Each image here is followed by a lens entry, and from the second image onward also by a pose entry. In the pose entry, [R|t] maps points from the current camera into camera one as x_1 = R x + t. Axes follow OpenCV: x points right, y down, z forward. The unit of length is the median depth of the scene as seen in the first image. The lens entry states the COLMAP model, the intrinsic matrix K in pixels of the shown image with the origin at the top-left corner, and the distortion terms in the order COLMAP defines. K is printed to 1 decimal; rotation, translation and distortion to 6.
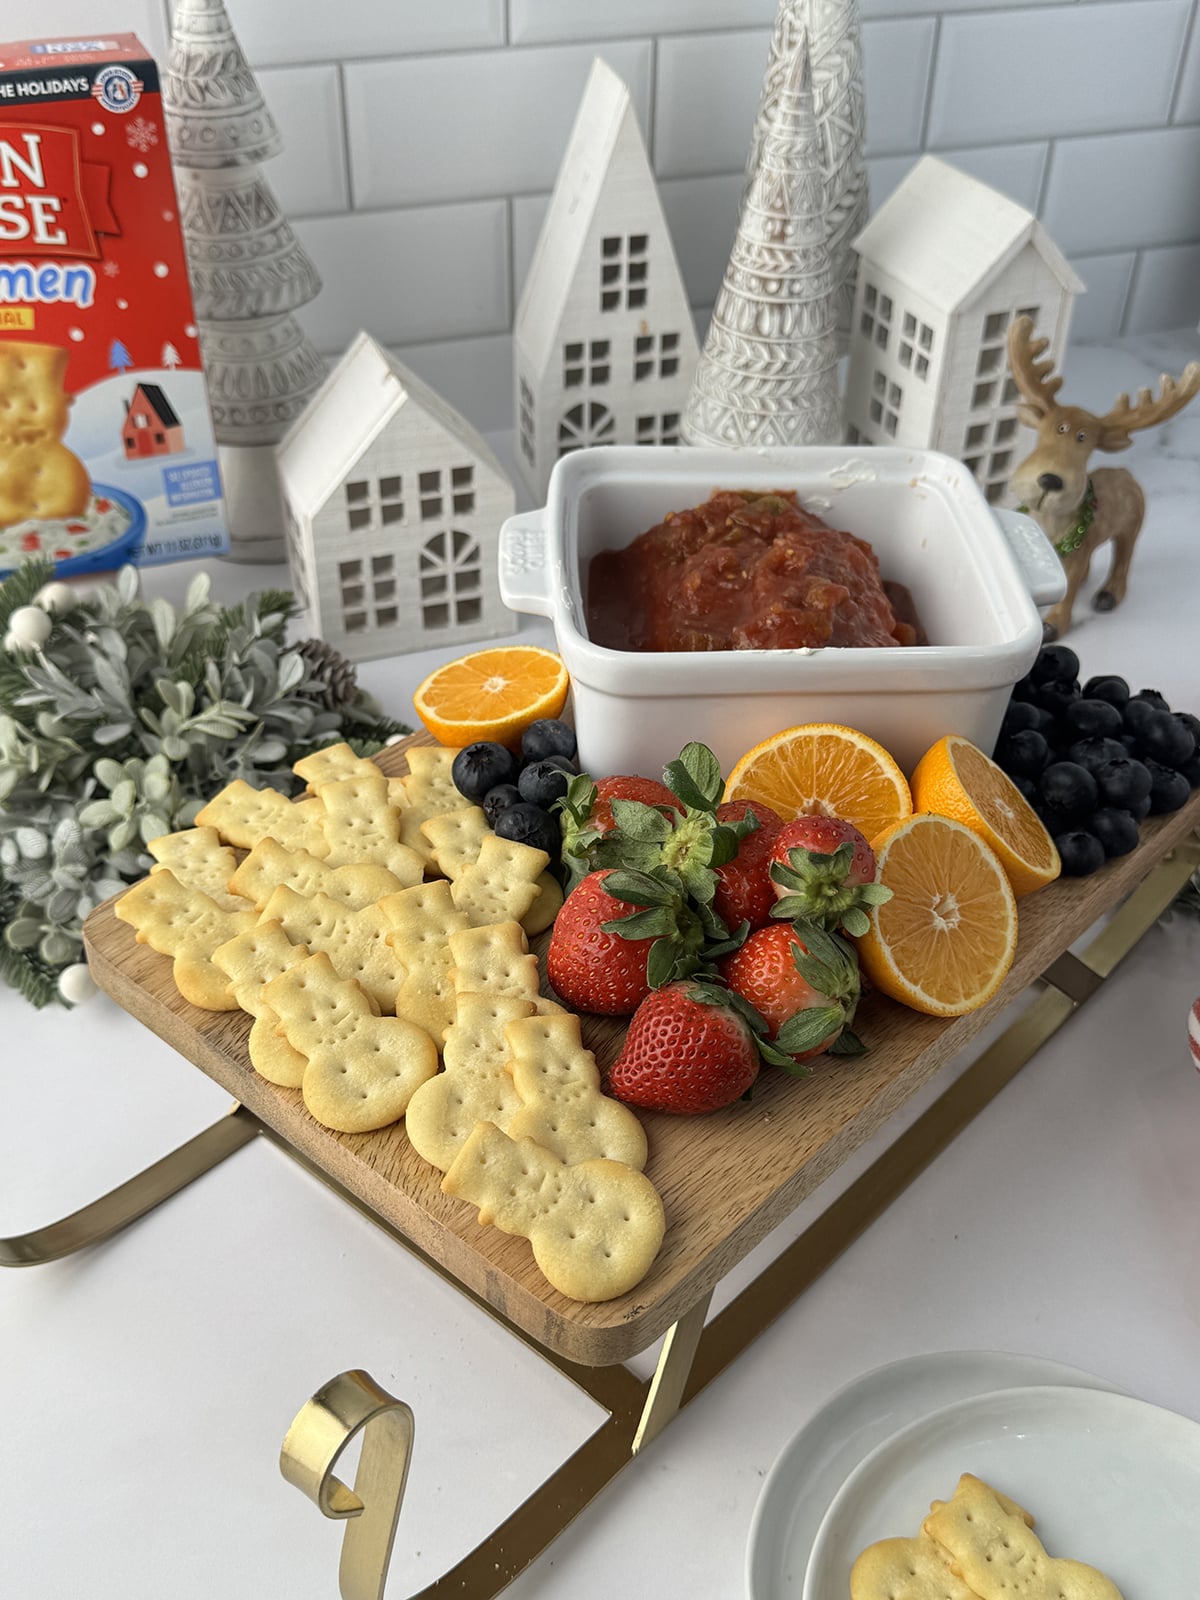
lens RADIAL K [[1647.6, 0, 584.3], [0, 1647.6, 807.4], [0, 0, 1]] dist [0.175143, -0.454514]
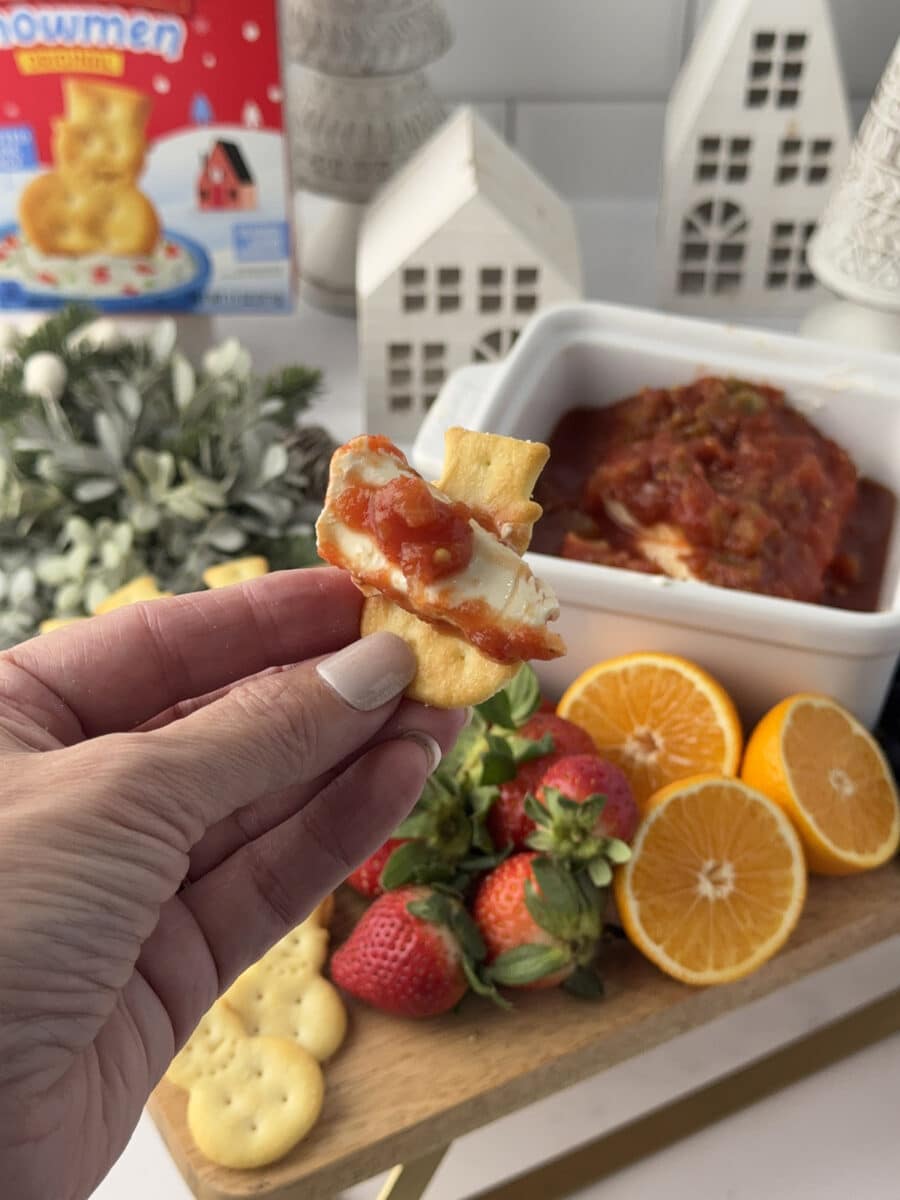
lens RADIAL K [[1918.1, 0, 450.0], [0, 1918.1, 600.0], [0, 0, 1]] dist [0.131420, -0.162389]
pose [[0.948714, 0.207367, -0.238623, 0.228011], [-0.193871, 0.977843, 0.078970, -0.117893], [0.249712, -0.028657, 0.967896, -0.105128]]
